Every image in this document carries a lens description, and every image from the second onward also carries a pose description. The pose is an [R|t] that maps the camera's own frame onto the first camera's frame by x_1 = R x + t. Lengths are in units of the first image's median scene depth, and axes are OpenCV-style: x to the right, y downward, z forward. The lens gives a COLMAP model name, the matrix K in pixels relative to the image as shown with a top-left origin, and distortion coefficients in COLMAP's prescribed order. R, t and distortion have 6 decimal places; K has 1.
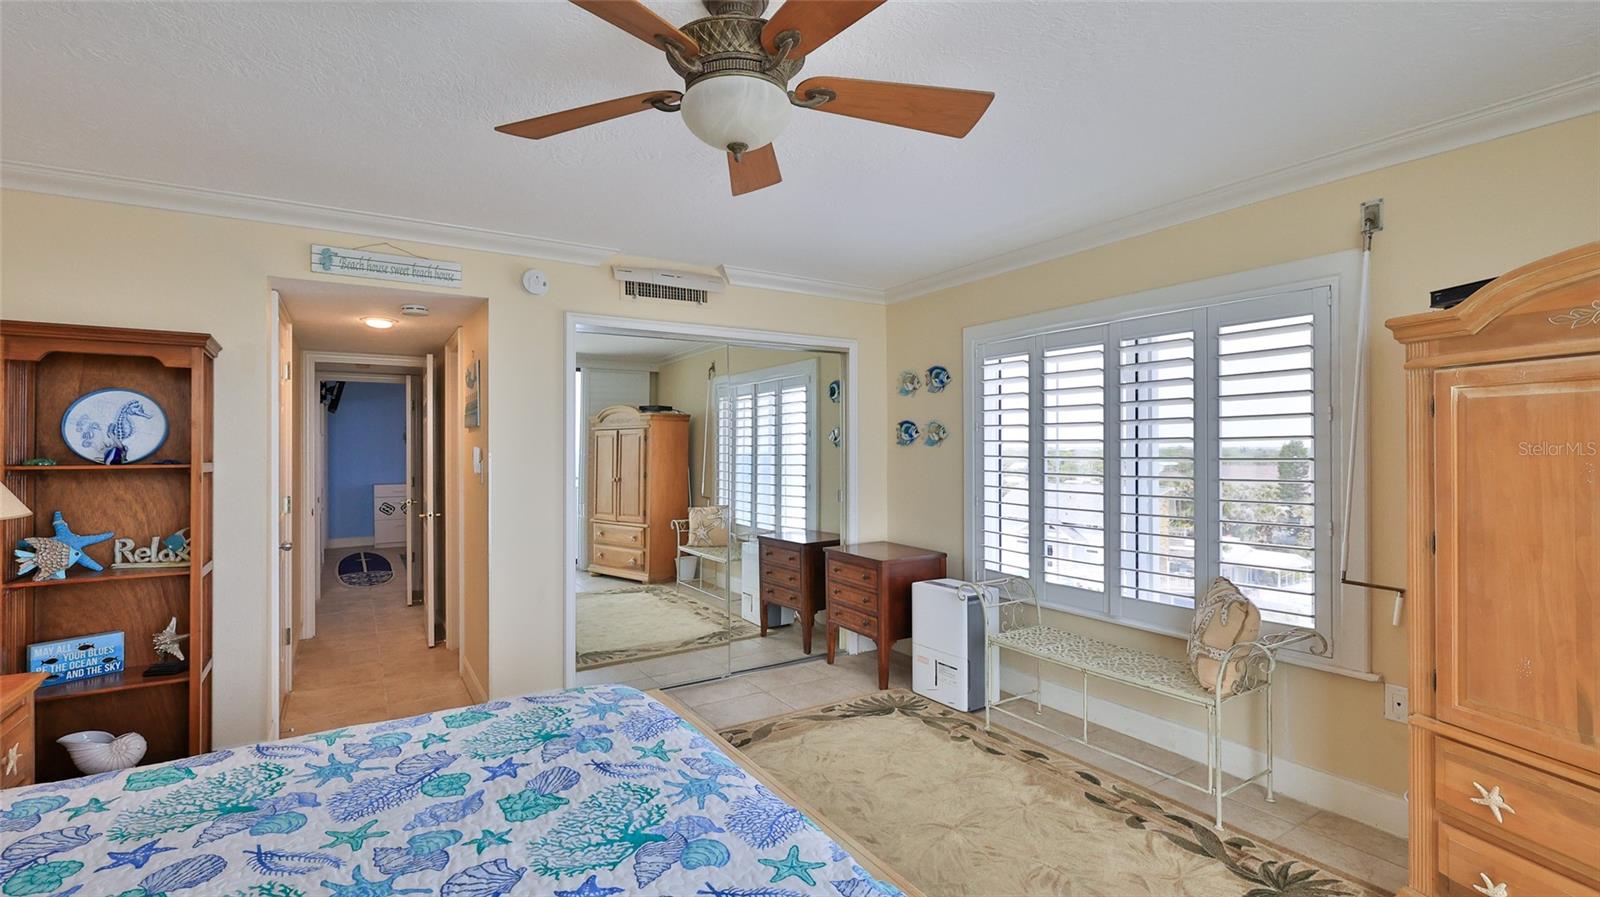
lens RADIAL K [[707.1, 0, 787.4], [0, 707.1, 448.4], [0, 0, 1]] dist [-0.000642, 0.000415]
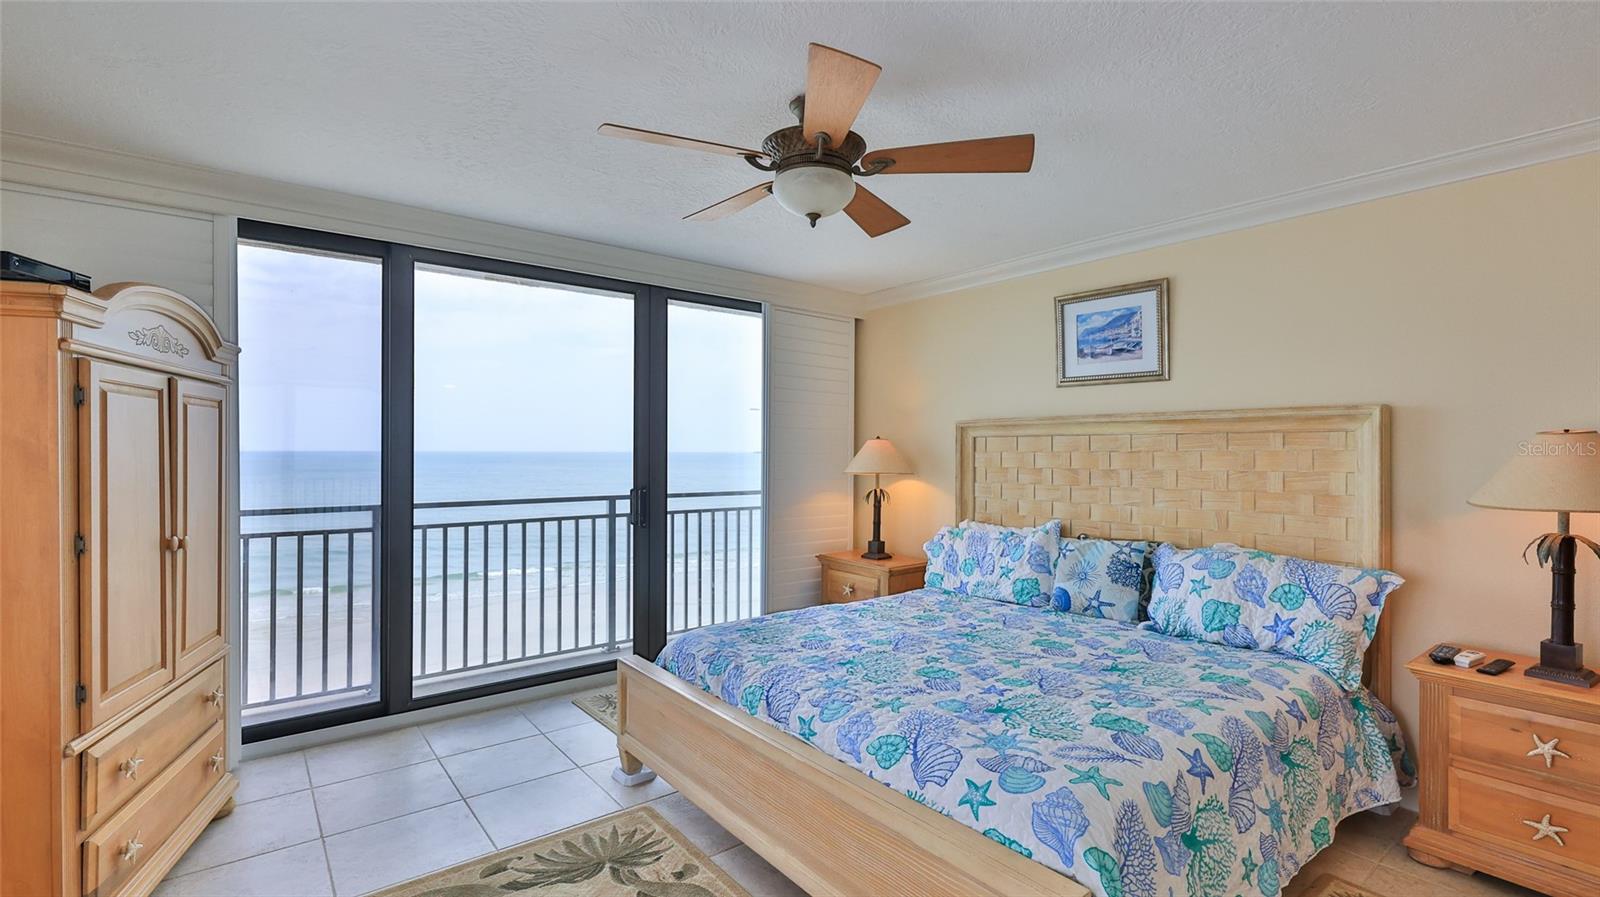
lens RADIAL K [[707.1, 0, 796.5], [0, 707.1, 440.6], [0, 0, 1]] dist [-0.000642, 0.000415]
pose [[-0.993042, -0.003198, -0.117718, 0.077700], [-0.001816, 0.999928, -0.011845, 0.006568], [0.117747, -0.011549, -0.992976, 1.523981]]
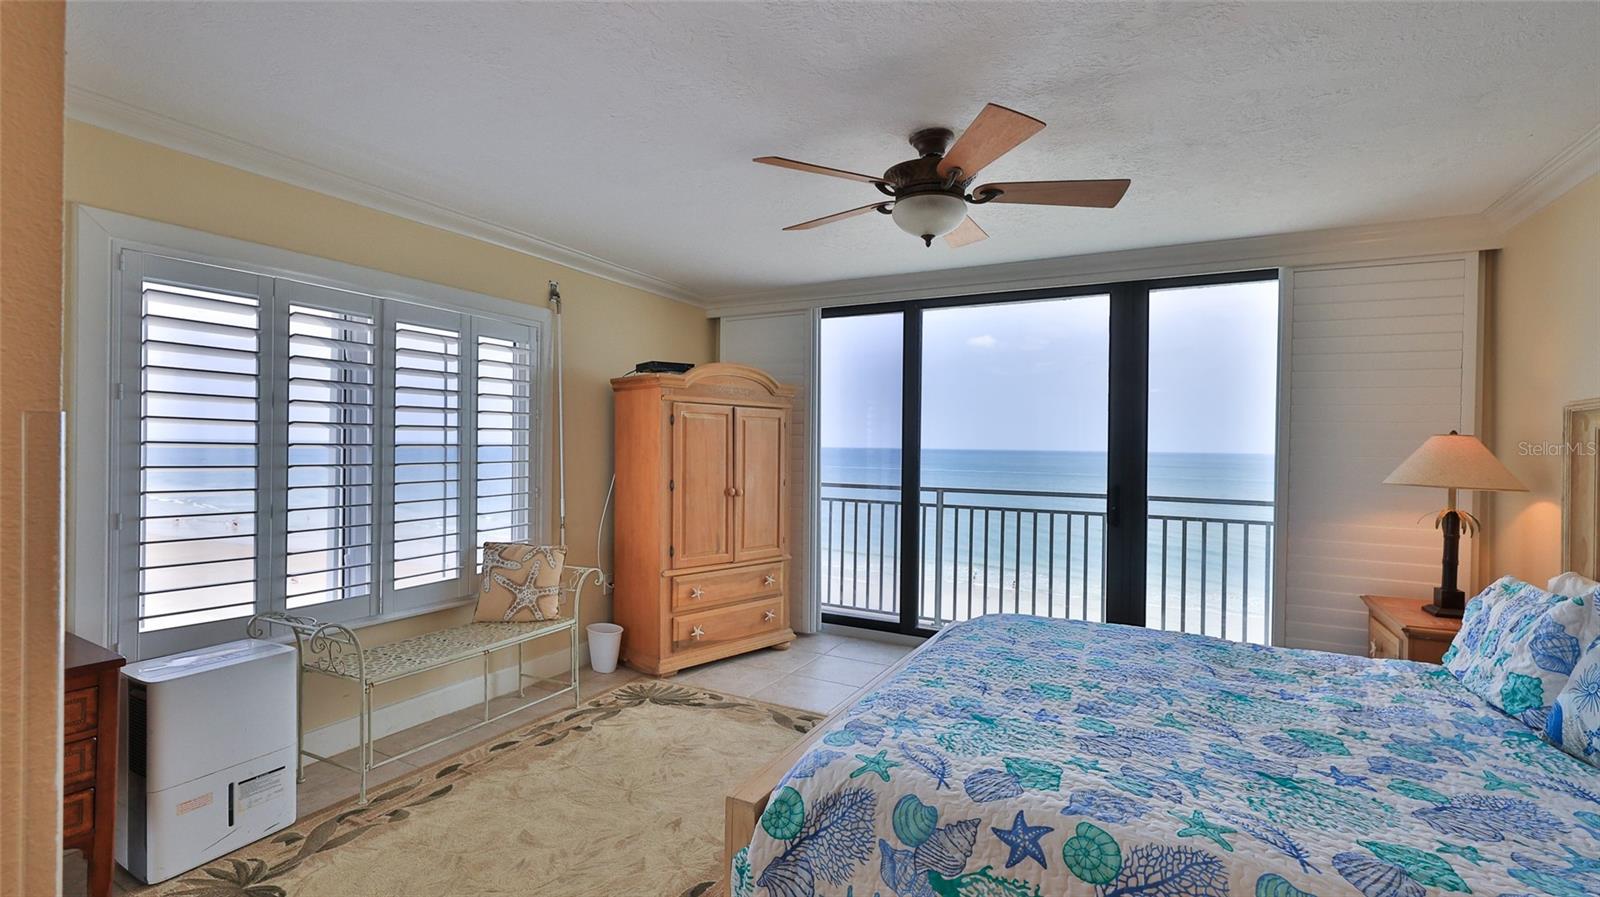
lens RADIAL K [[707.1, 0, 798.1], [0, 707.1, 451.0], [0, 0, 1]] dist [-0.000642, 0.000415]
pose [[-0.508083, -0.010208, 0.861248, -0.799636], [-0.012404, 0.999913, 0.004535, 0.013922], [-0.861219, -0.008379, -0.508165, 1.308044]]
